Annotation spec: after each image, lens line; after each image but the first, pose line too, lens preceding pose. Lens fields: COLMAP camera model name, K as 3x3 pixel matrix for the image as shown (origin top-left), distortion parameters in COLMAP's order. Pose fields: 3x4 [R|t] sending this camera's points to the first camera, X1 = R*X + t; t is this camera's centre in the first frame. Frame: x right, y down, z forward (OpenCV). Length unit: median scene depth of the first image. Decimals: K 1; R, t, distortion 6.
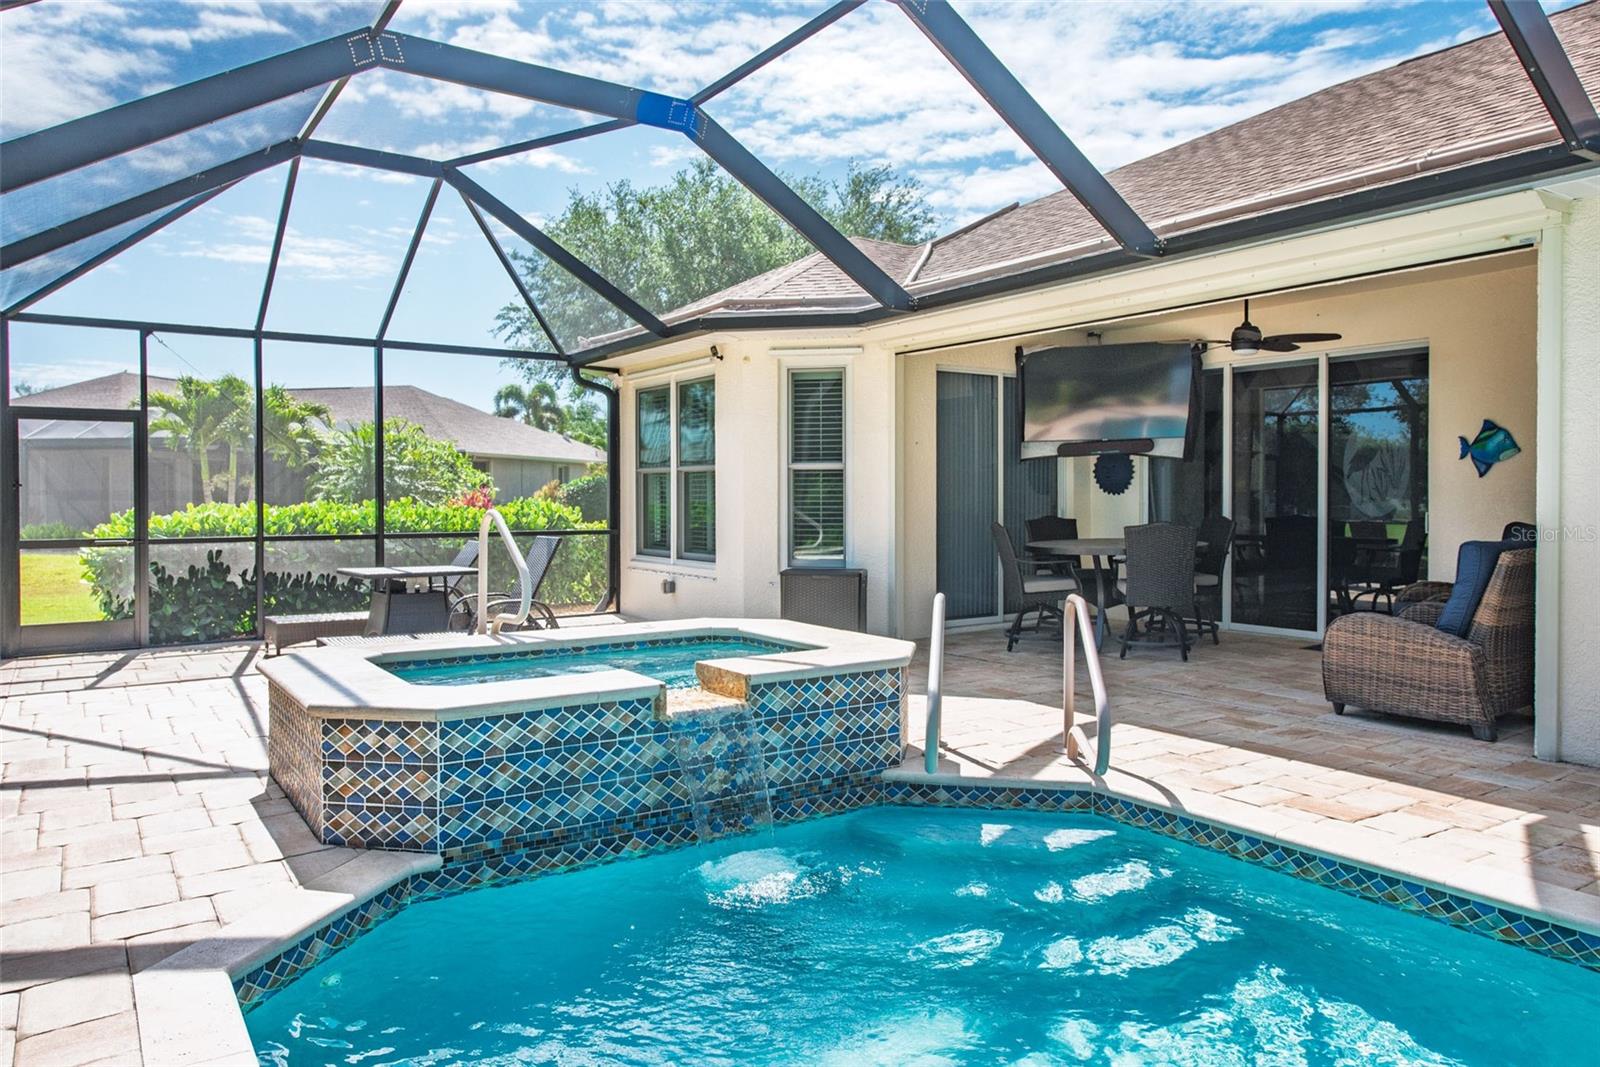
lens RADIAL K [[1078.4, 0, 799.3], [0, 1078.4, 528.0], [0, 0, 1]] dist [-0.002418, 0.003373]
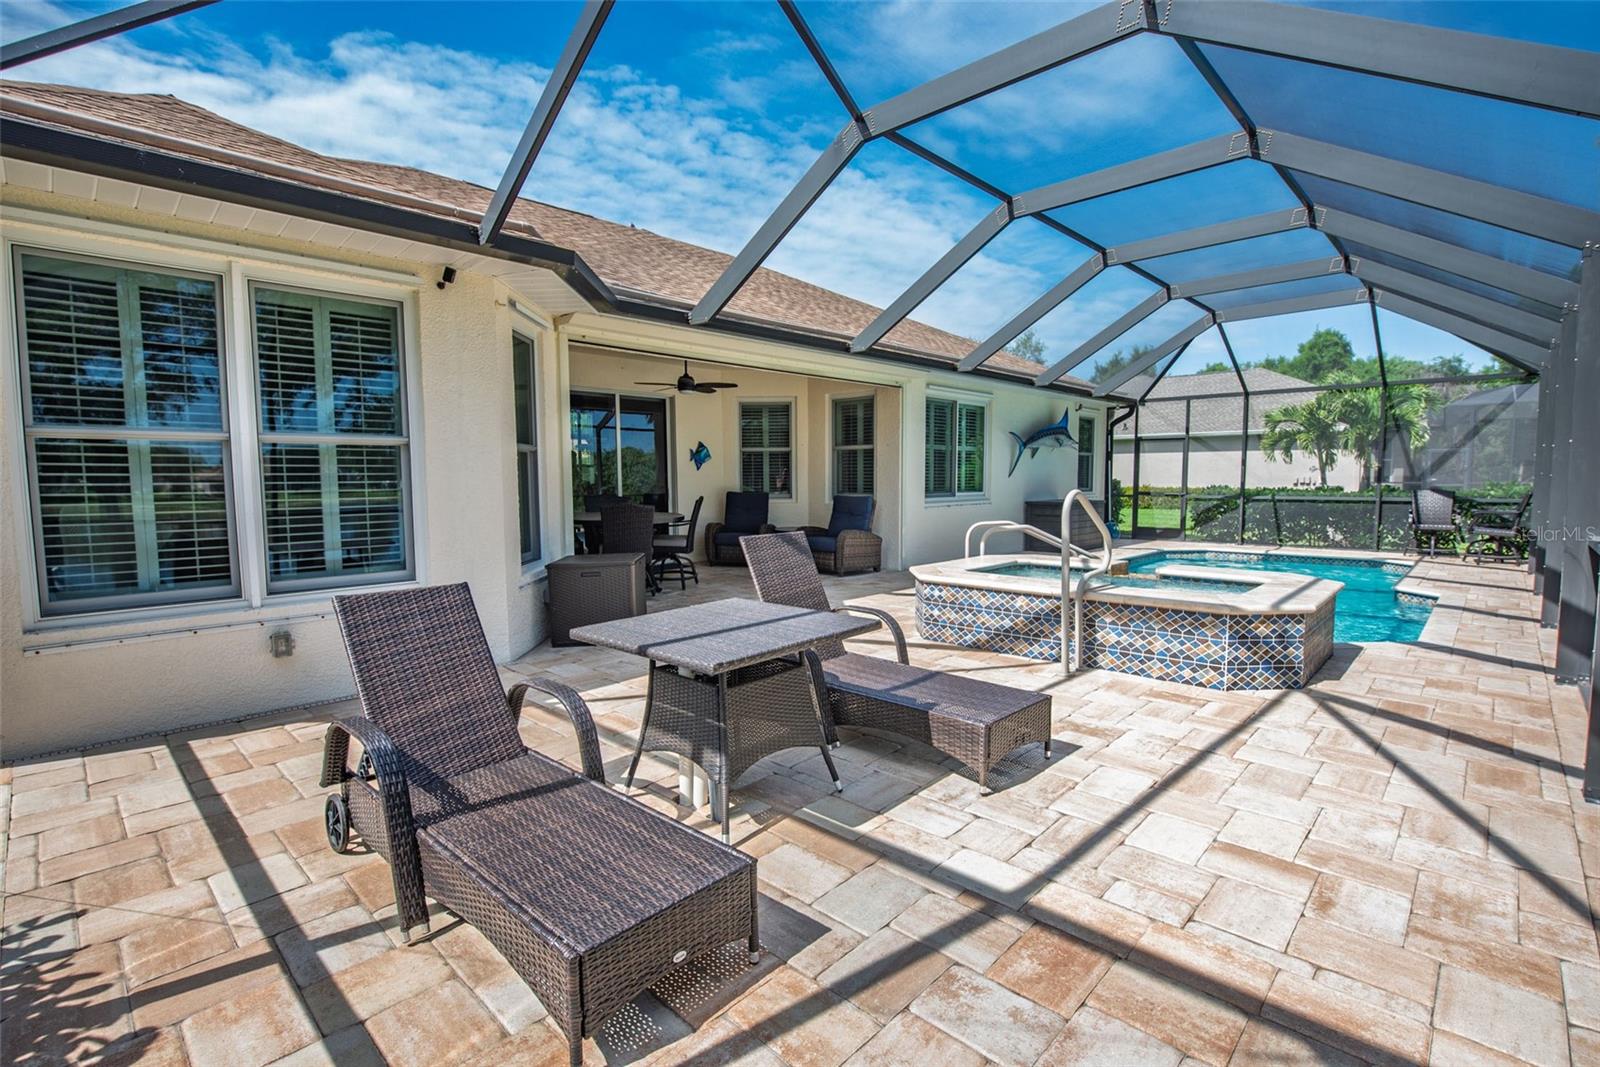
lens RADIAL K [[742.0, 0, 797.6], [0, 742.0, 534.2], [0, 0, 1]] dist [-0.005831, -0.000641]
pose [[-0.204484, -0.067338, 0.976551, -0.746976], [0.035678, 0.996456, 0.076181, -0.026230], [-0.978219, 0.050419, -0.201357, 1.075442]]
